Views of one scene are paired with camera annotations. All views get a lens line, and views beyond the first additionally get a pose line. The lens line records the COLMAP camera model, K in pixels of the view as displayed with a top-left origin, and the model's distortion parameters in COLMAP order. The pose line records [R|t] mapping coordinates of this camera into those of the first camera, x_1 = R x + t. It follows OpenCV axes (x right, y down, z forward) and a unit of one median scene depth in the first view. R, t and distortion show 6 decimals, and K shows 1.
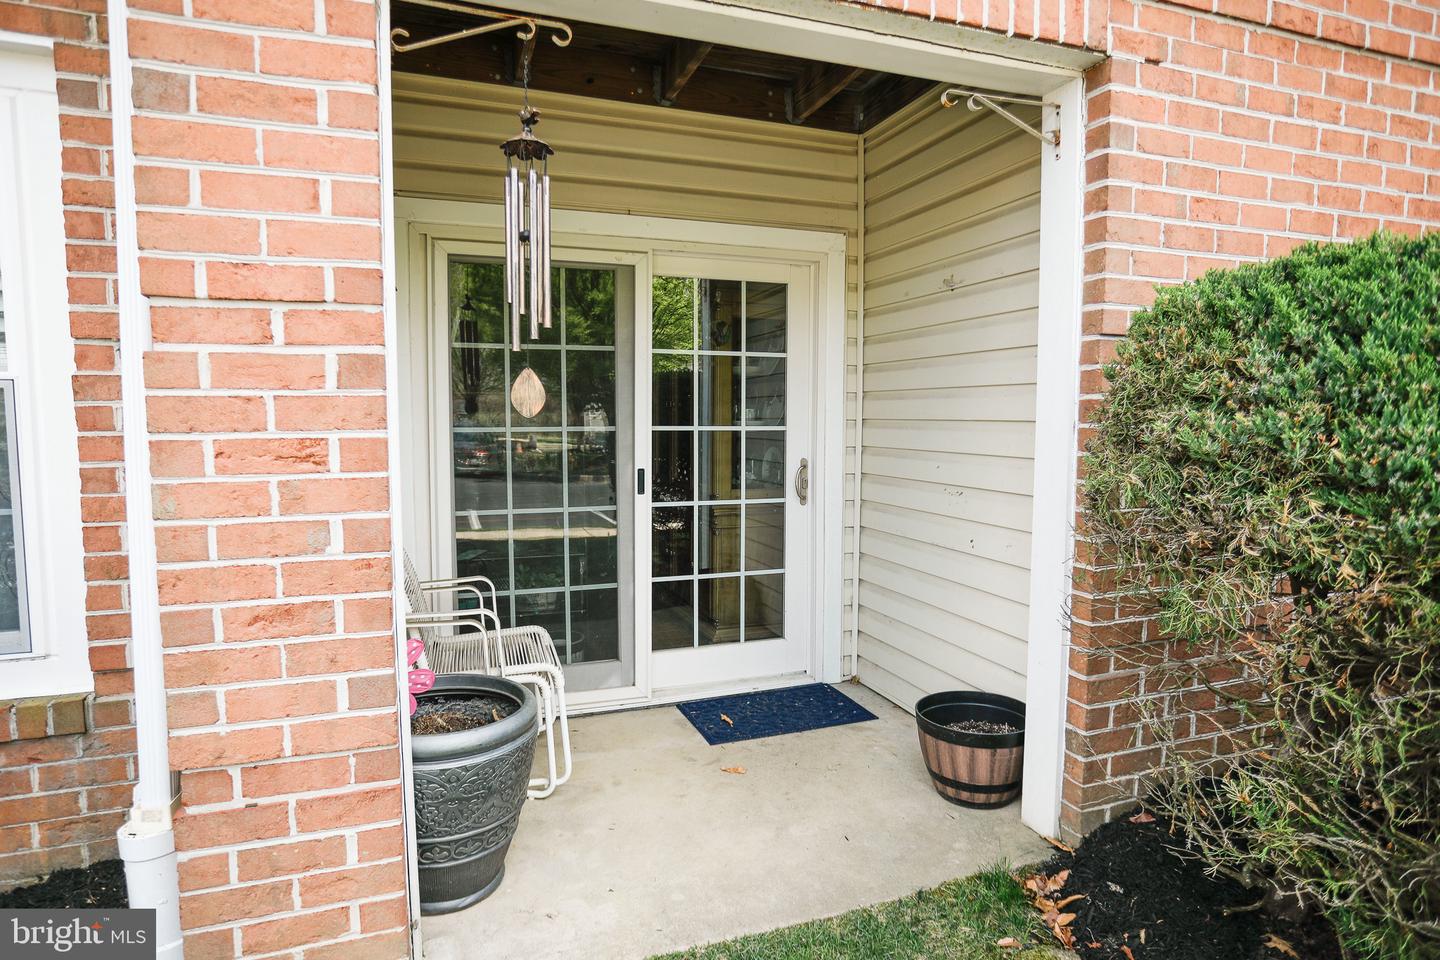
lens RADIAL K [[803.0, 0, 705.9], [0, 803.0, 481.6], [0, 0, 1]] dist [-0.064657, 0.039680]
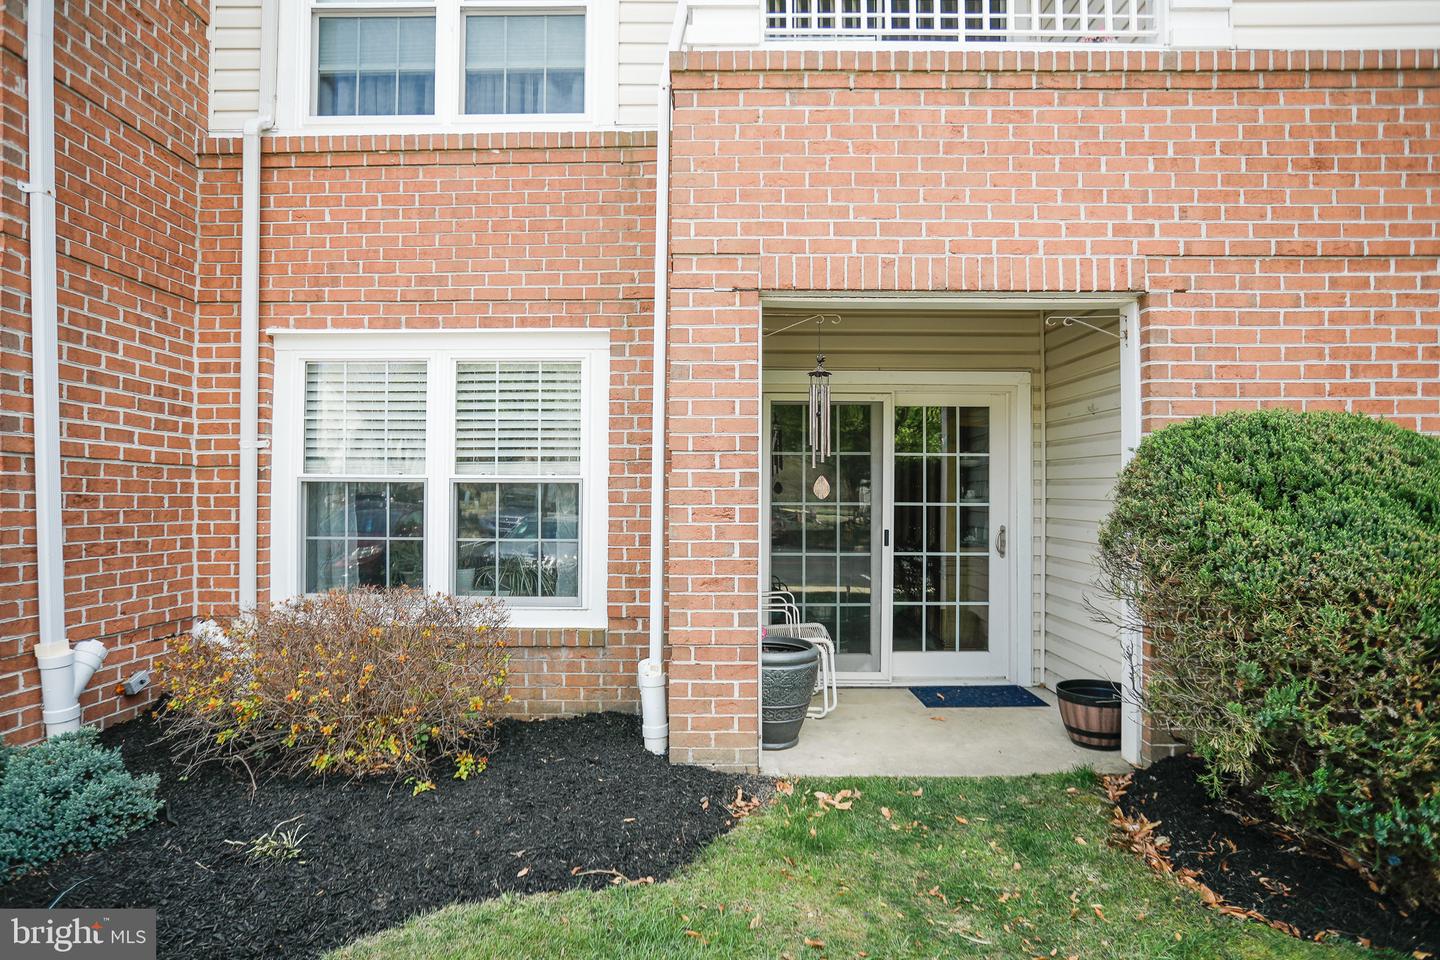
lens RADIAL K [[803.0, 0, 705.9], [0, 803.0, 481.6], [0, 0, 1]] dist [-0.064657, 0.039680]
pose [[0.941515, -0.000444, -0.336972, 0.151966], [-0.030146, 0.995879, -0.085541, 0.046161], [0.335621, 0.090696, 0.937621, -0.784477]]
